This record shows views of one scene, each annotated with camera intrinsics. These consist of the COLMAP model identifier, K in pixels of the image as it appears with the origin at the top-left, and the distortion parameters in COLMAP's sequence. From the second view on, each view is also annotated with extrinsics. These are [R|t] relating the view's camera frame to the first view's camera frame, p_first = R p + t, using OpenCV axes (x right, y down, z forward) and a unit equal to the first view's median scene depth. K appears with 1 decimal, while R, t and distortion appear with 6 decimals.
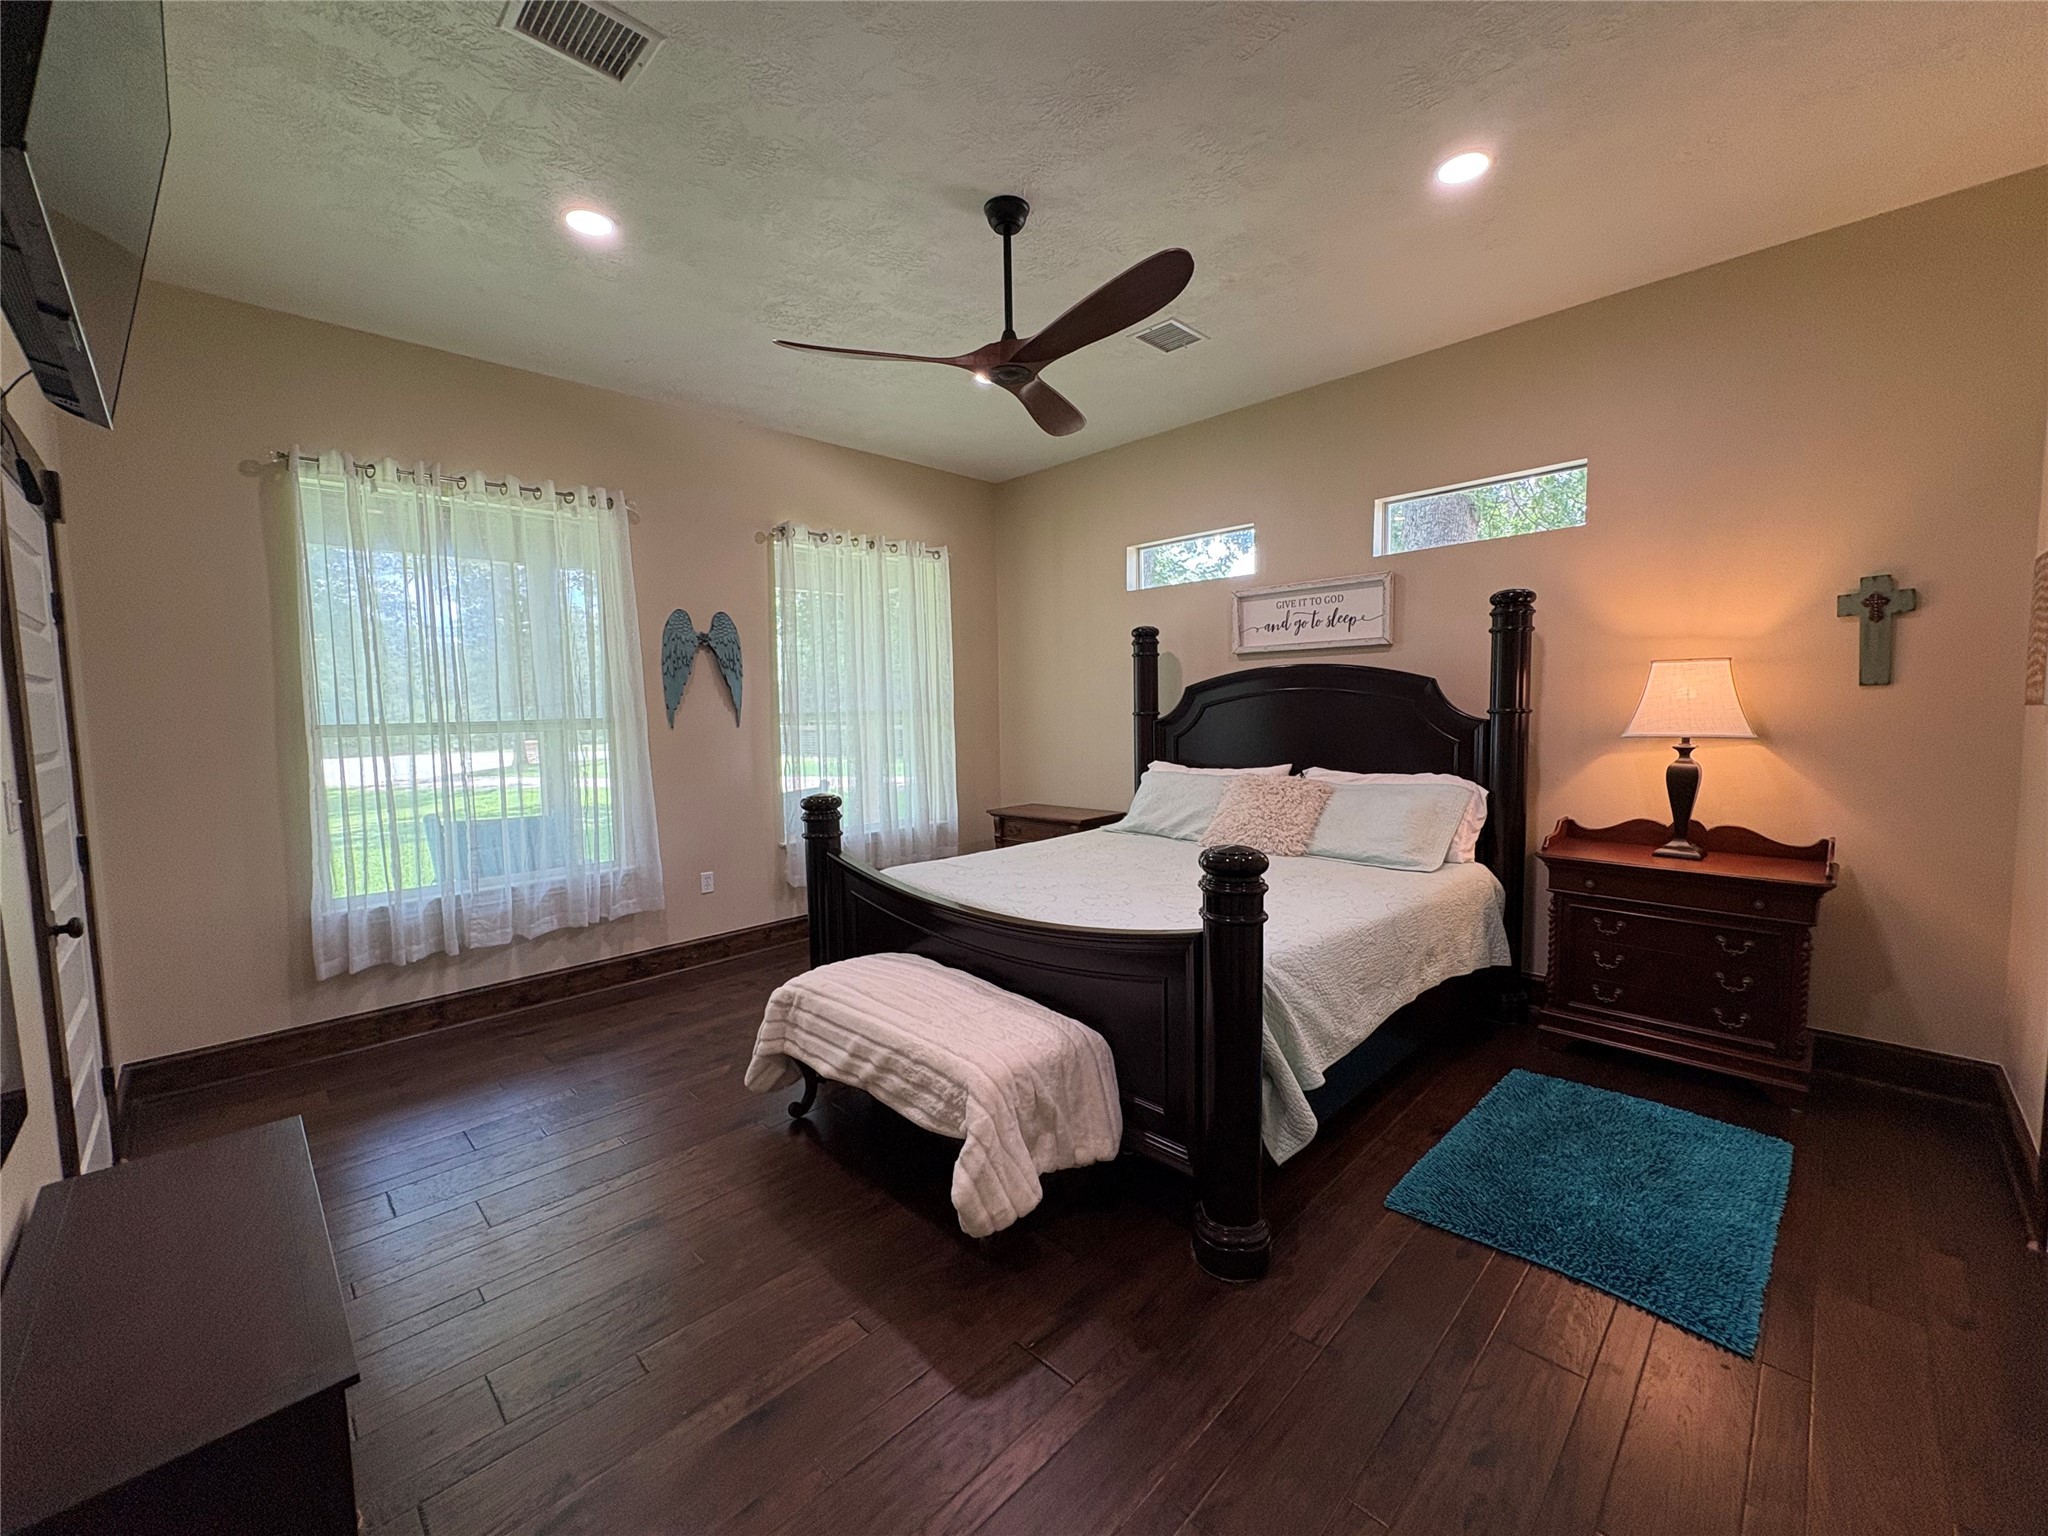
lens RADIAL K [[817.5, 0, 1024.0], [0, 817.5, 764.7], [0, 0, 1]] dist [-0.013890, -0.000295]
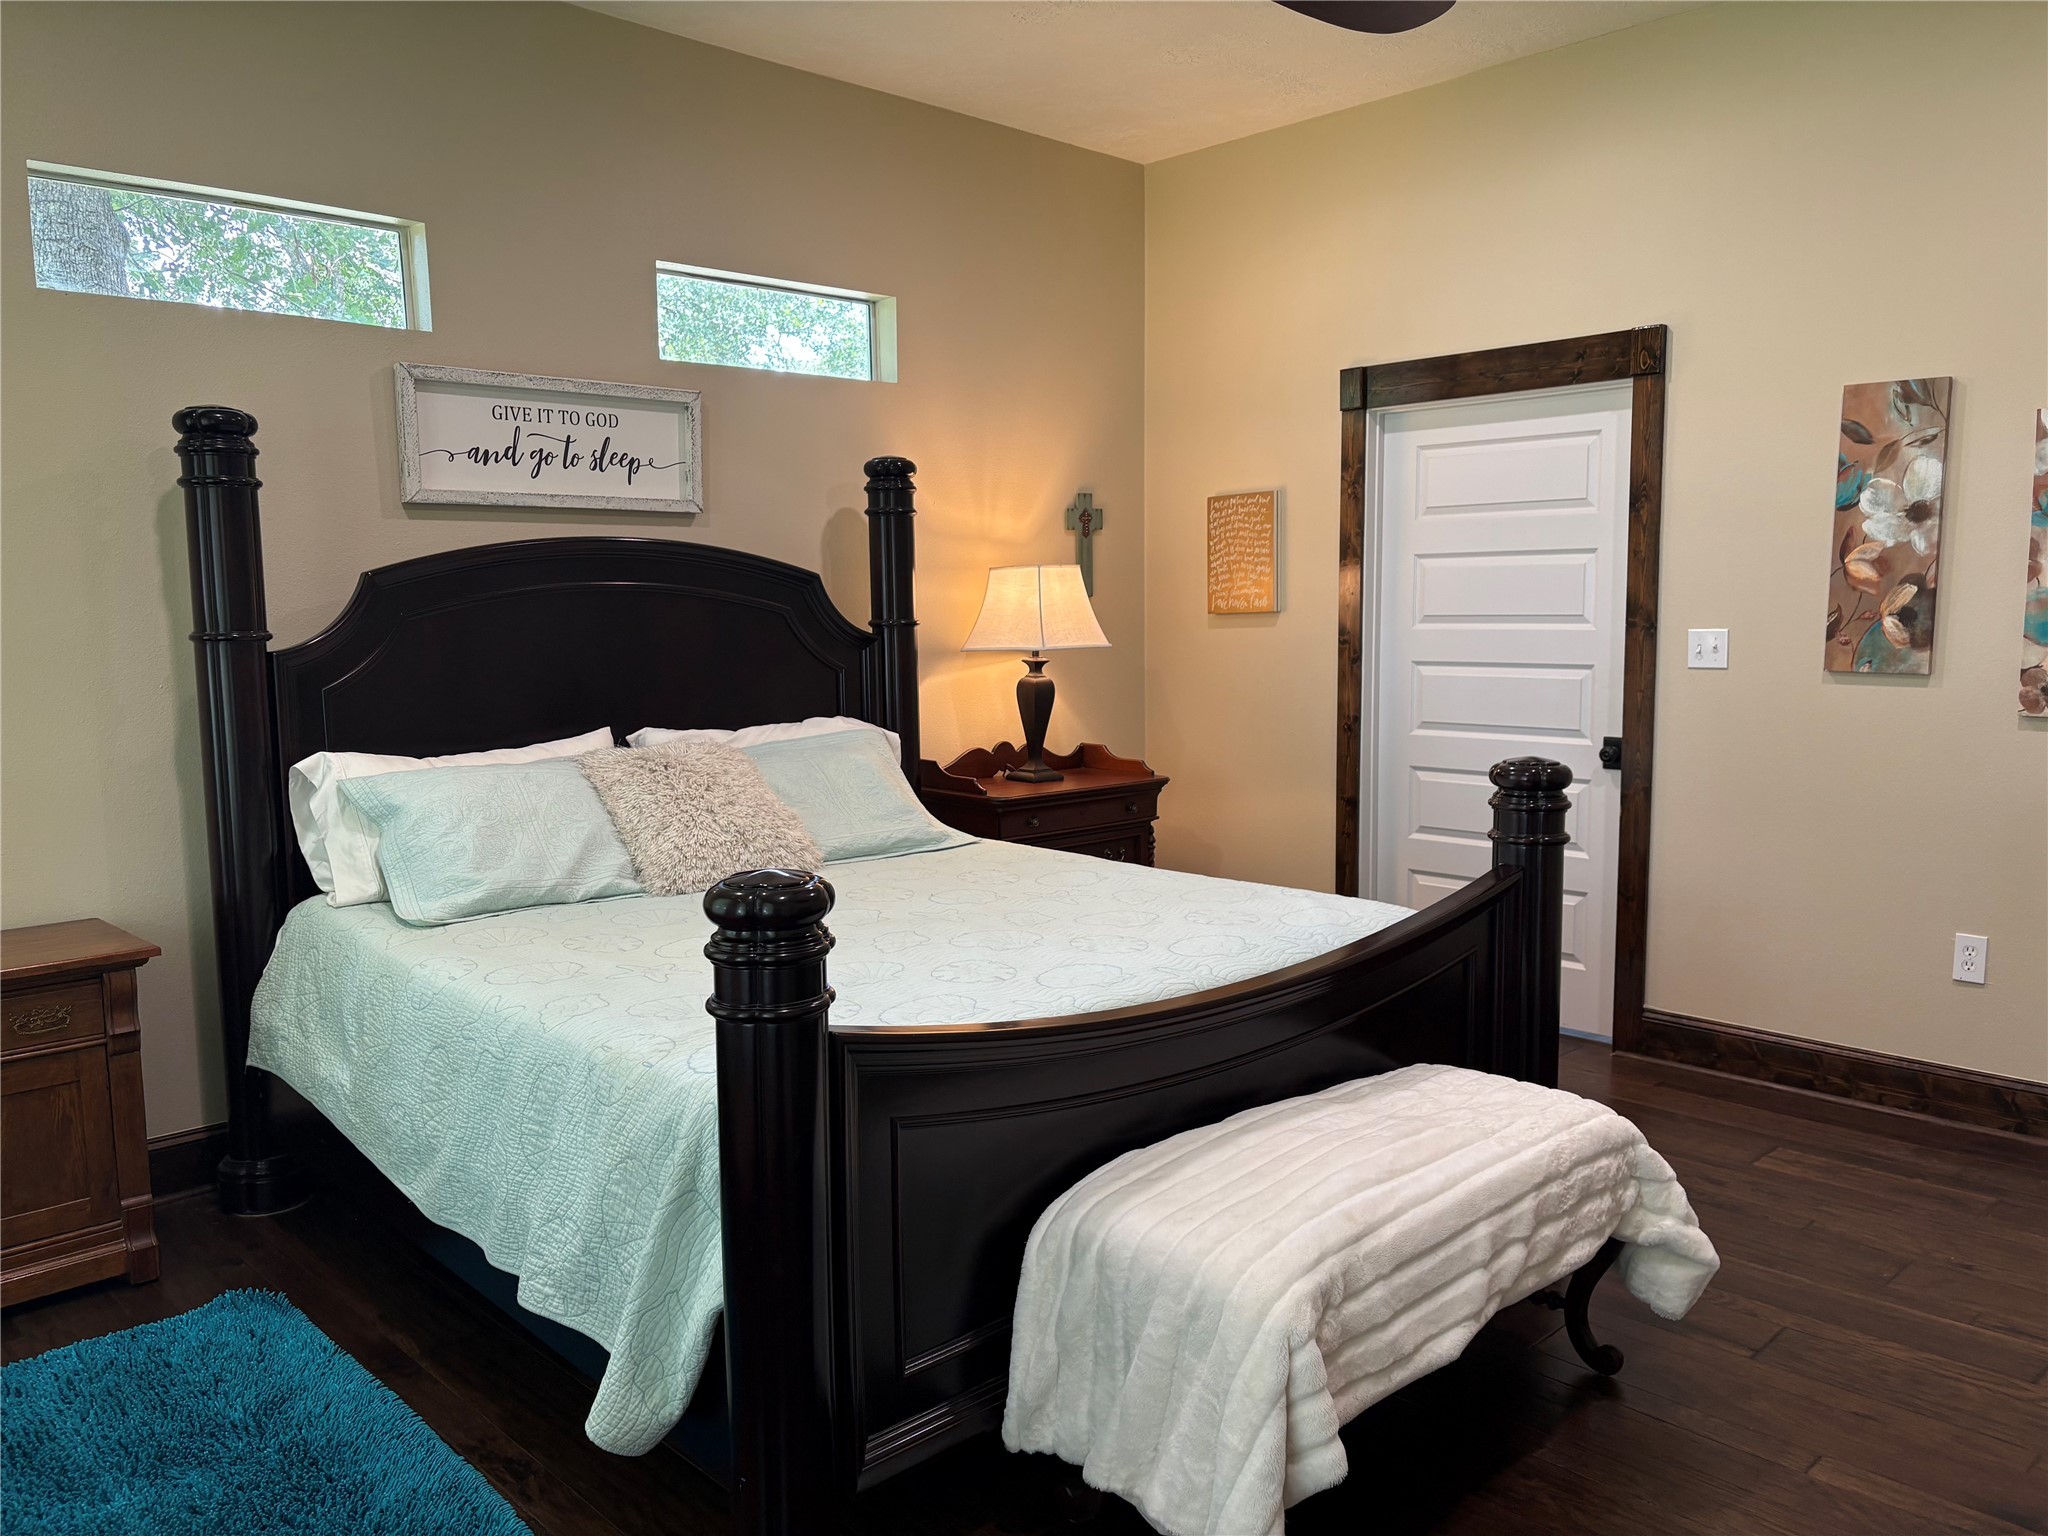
lens RADIAL K [[1548.0, 0, 1024.5], [0, 1548.0, 772.0], [0, 0, 1]] dist [0.009537, 0.000002]
pose [[0.014416, -0.088750, 0.995950, -0.769773], [0.083140, 0.992710, 0.087258, -0.041967], [-0.996434, 0.081546, 0.021689, 0.821610]]
